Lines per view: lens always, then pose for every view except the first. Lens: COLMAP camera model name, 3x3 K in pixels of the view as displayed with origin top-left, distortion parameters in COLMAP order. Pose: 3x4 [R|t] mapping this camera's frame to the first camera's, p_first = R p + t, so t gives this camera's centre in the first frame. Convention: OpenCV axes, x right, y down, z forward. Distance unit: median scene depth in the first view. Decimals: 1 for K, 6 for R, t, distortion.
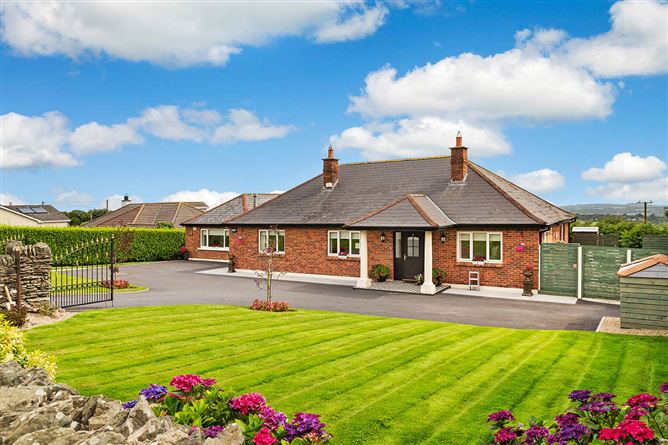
lens RADIAL K [[496.6, 0, 335.3], [0, 496.6, 213.4], [0, 0, 1]] dist [-0.040491, 0.000717]
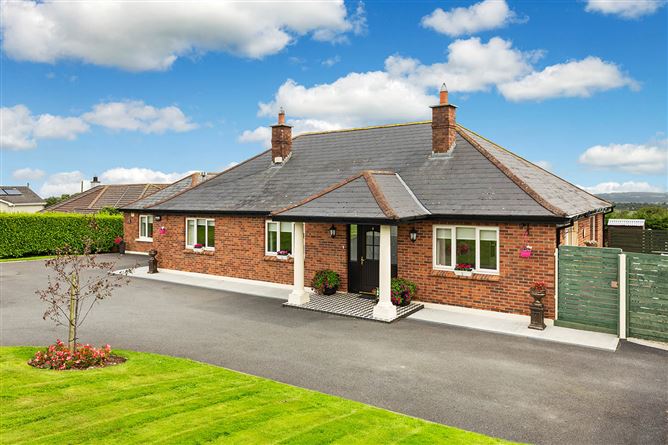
lens RADIAL K [[504.6, 0, 335.8], [0, 504.6, 191.0], [0, 0, 1]] dist [-0.005037, -0.003051]
pose [[0.999010, 0.009537, -0.043461, 0.134393], [-0.010261, 0.999812, -0.016469, 0.002329], [0.043296, 0.016898, 0.998919, 0.287464]]
